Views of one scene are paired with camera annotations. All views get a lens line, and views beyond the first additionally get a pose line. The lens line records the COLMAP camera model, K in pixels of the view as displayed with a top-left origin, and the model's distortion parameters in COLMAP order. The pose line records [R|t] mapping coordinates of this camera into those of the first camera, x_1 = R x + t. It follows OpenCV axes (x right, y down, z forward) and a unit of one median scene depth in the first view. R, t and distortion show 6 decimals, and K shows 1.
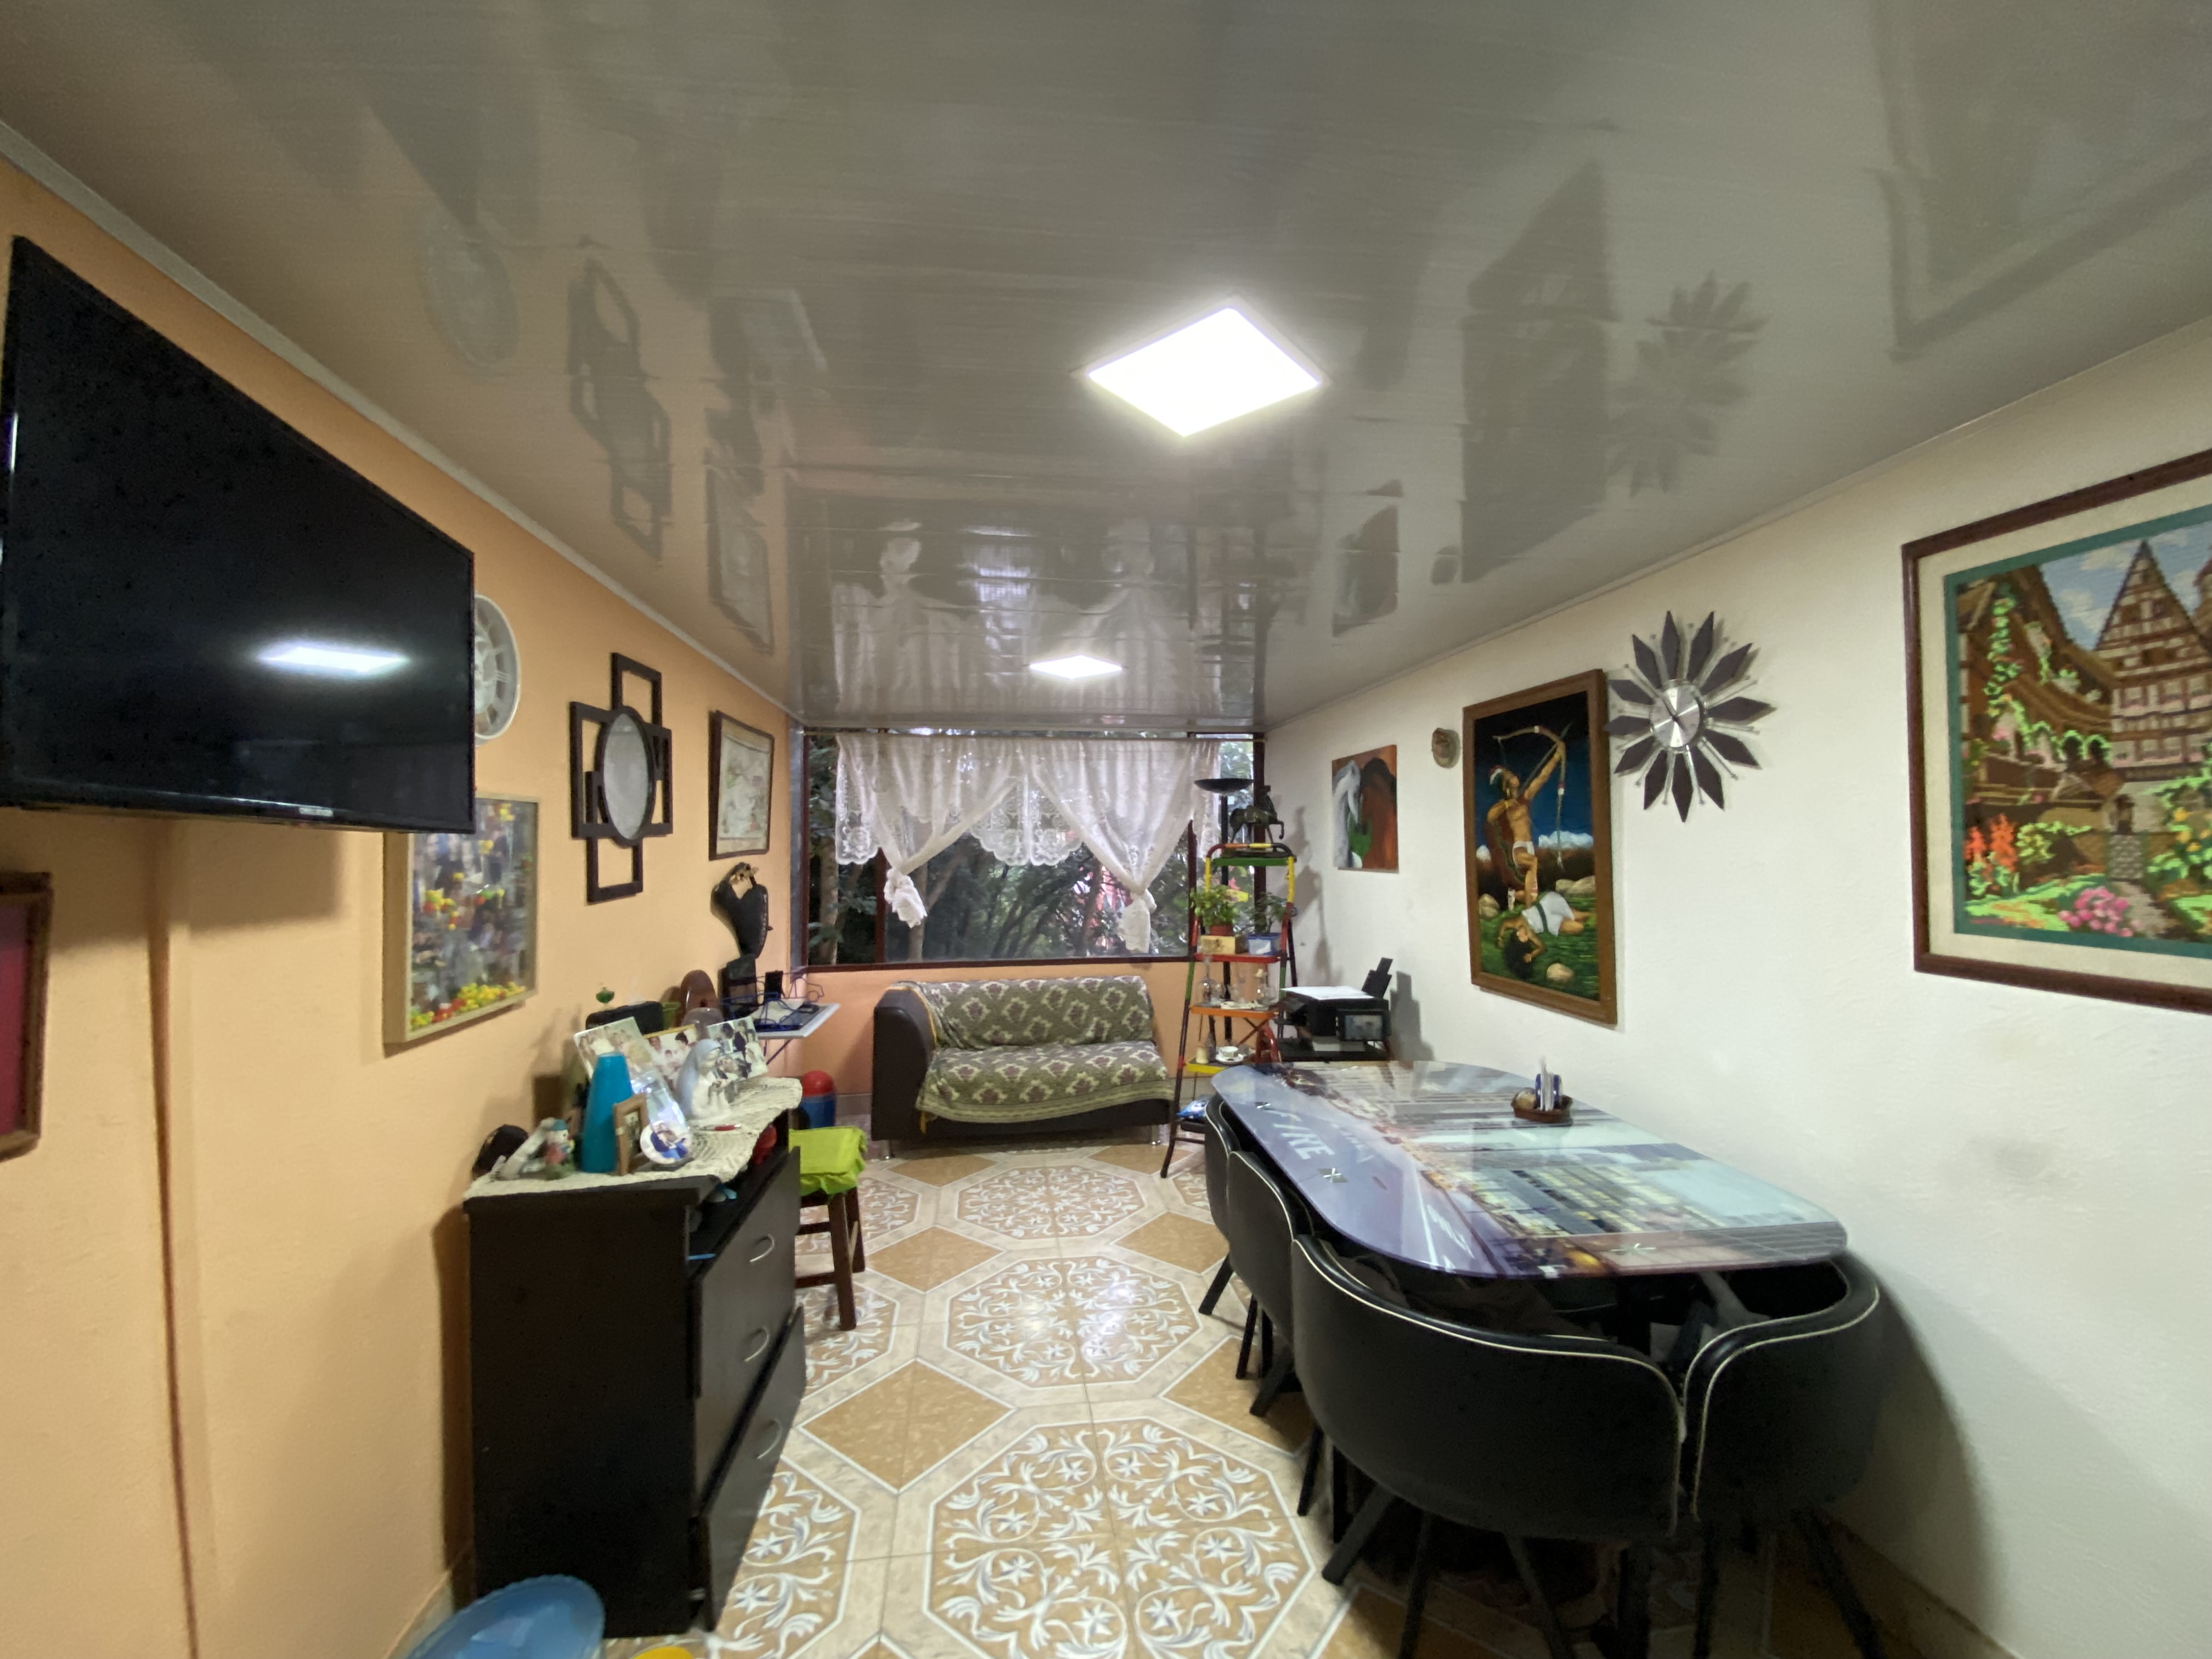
lens RADIAL K [[898.5, 0, 1100.4], [0, 898.5, 821.0], [0, 0, 1]] dist [0.013166, -0.017422]
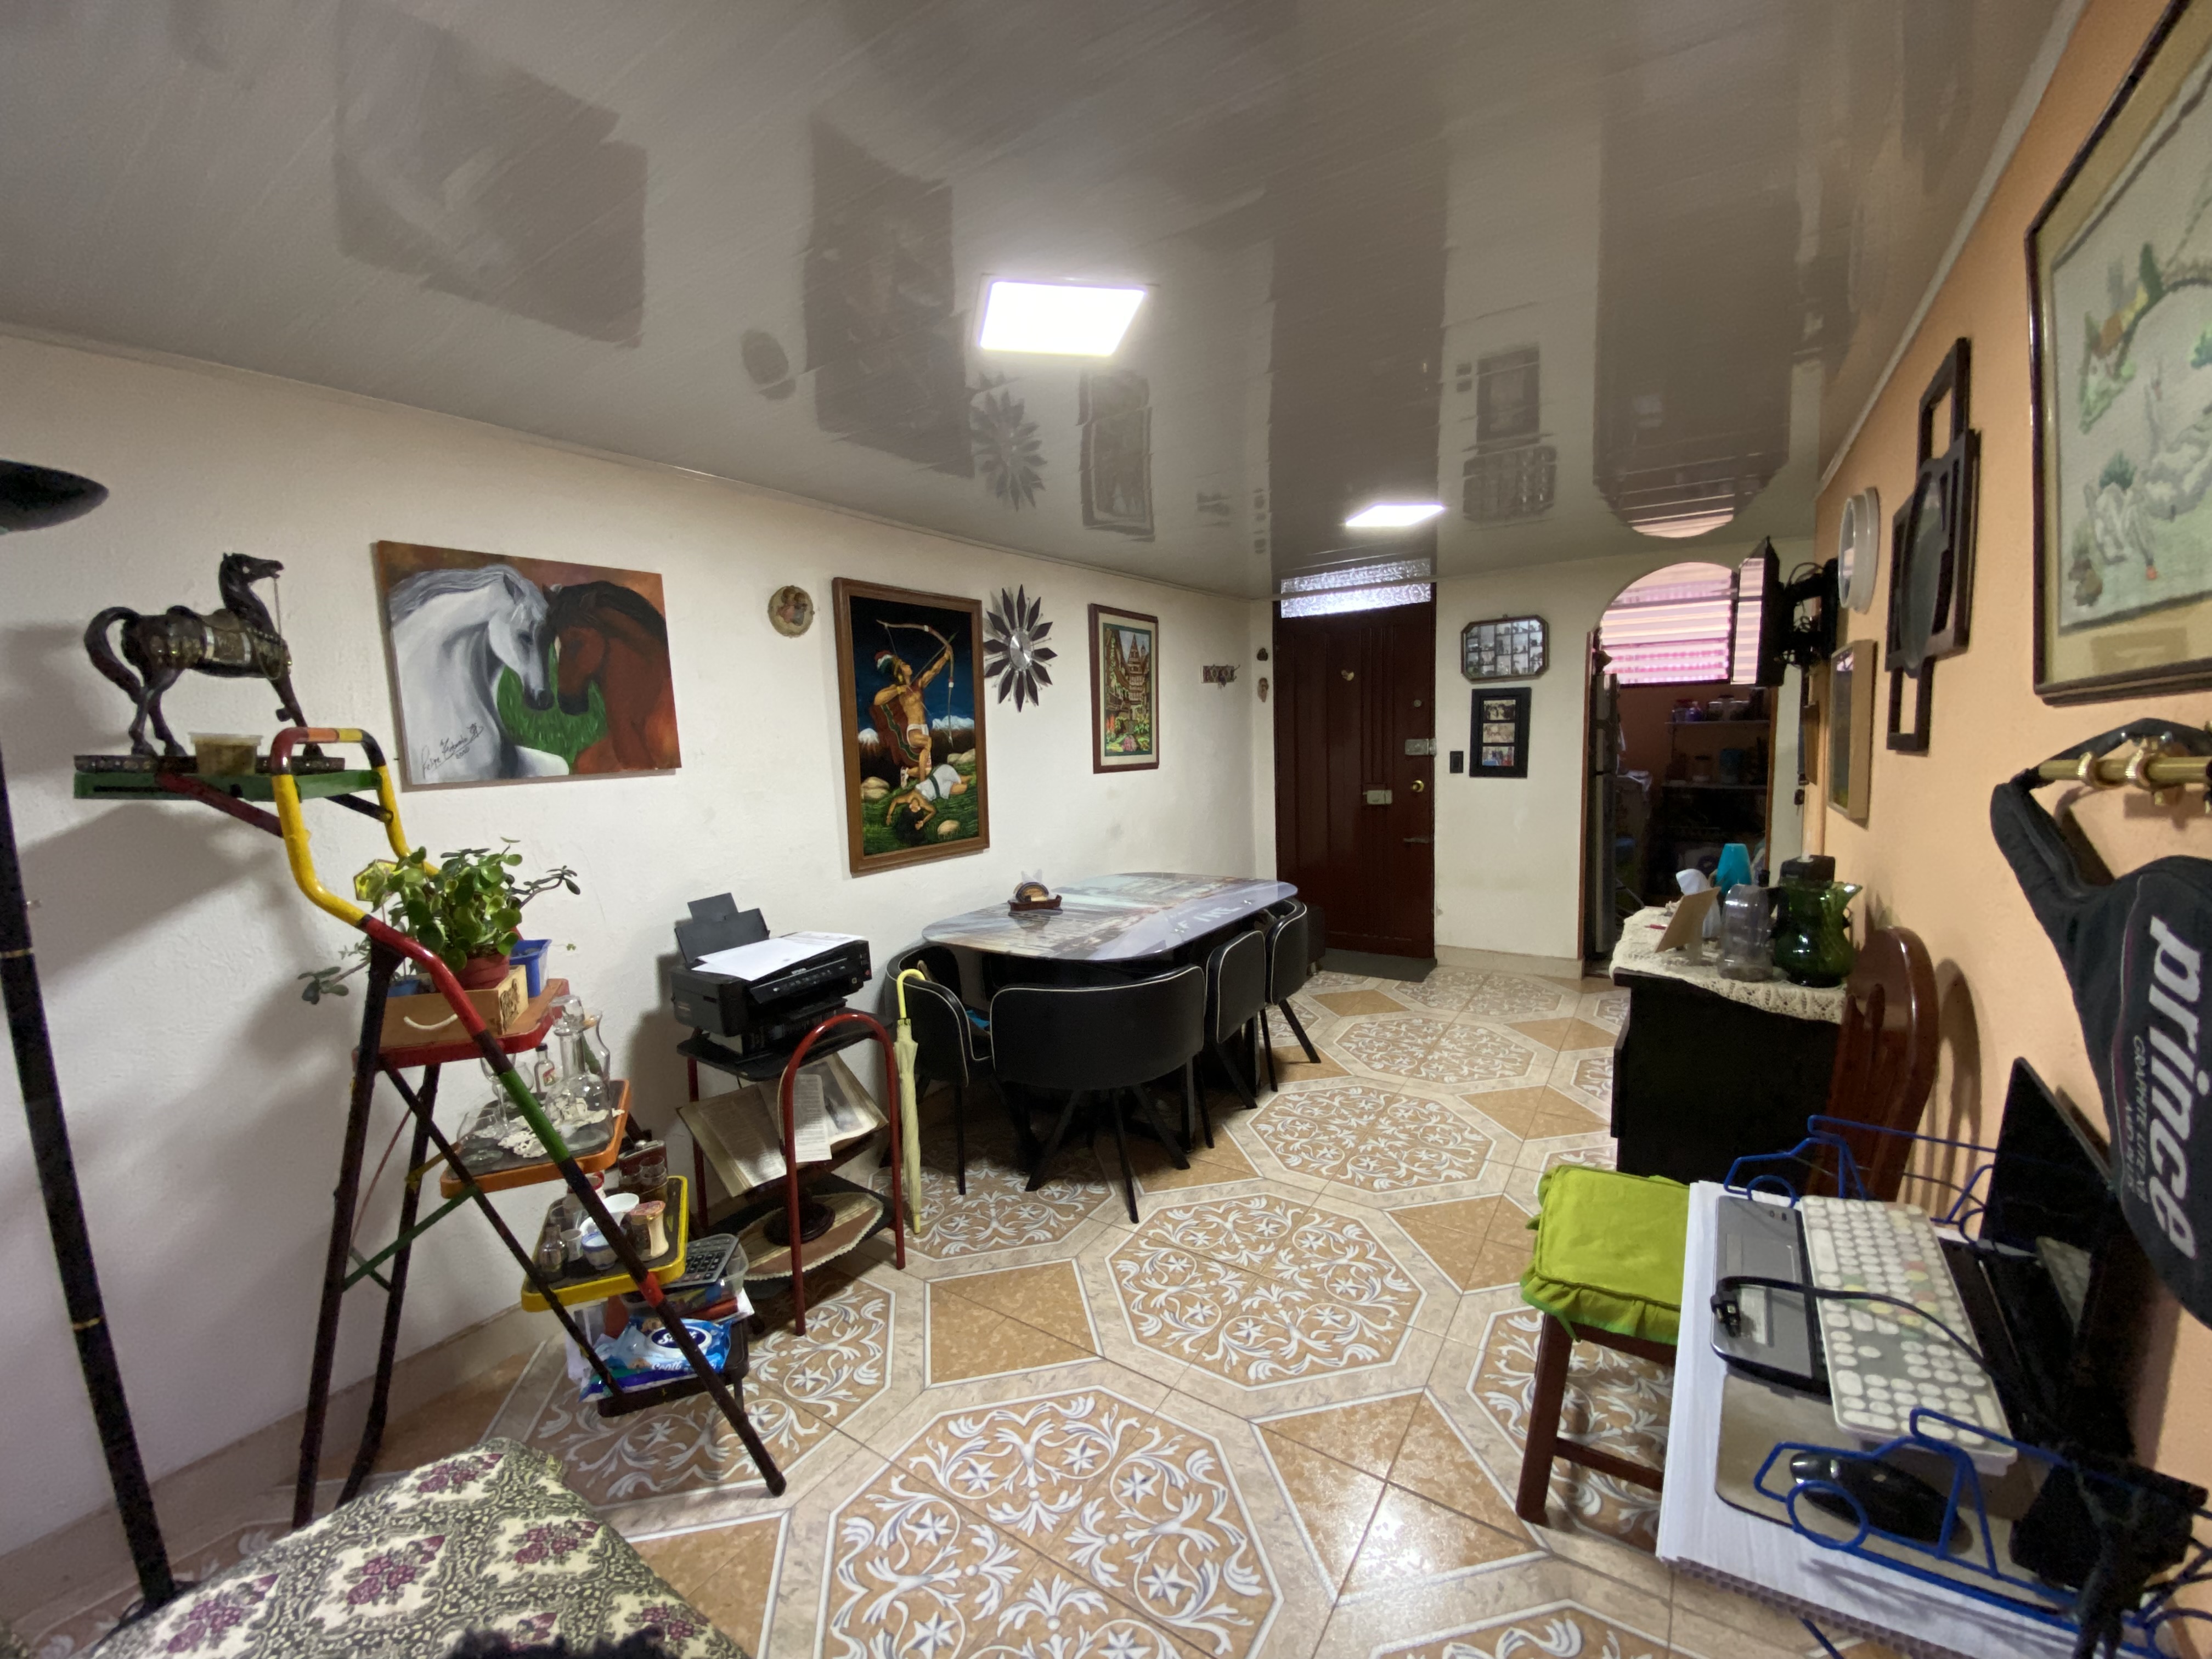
lens RADIAL K [[898.5, 0, 1100.4], [0, 898.5, 821.0], [0, 0, 1]] dist [0.013166, -0.017422]
pose [[-0.759667, -0.034607, 0.649390, -0.471057], [0.017656, 0.997117, 0.073793, 0.067941], [-0.650072, 0.067523, -0.756867, 1.788110]]
